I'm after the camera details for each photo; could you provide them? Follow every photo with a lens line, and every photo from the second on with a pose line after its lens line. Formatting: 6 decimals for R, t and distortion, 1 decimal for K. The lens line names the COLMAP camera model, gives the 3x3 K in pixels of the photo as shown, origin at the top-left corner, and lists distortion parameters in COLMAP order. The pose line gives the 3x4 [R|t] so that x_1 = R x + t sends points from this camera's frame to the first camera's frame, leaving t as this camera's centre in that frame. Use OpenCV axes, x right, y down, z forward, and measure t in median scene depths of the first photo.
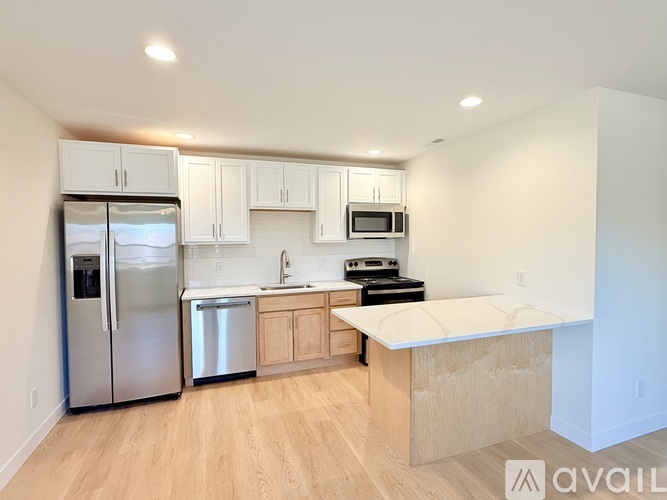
lens RADIAL K [[346.1, 0, 333.8], [0, 346.1, 247.8], [0, 0, 1]] dist [0.003643, 0.000384]
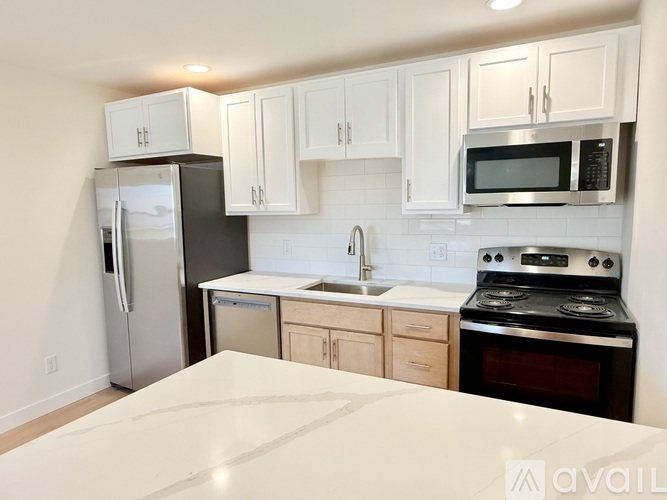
lens RADIAL K [[418.5, 0, 333.6], [0, 418.5, 250.3], [0, 0, 1]] dist [0.000835, 0.001638]
pose [[0.689026, 0.078679, -0.720453, 0.352166], [-0.005405, 0.994620, 0.103451, -0.025134], [0.724716, -0.067386, 0.685745, 0.460787]]
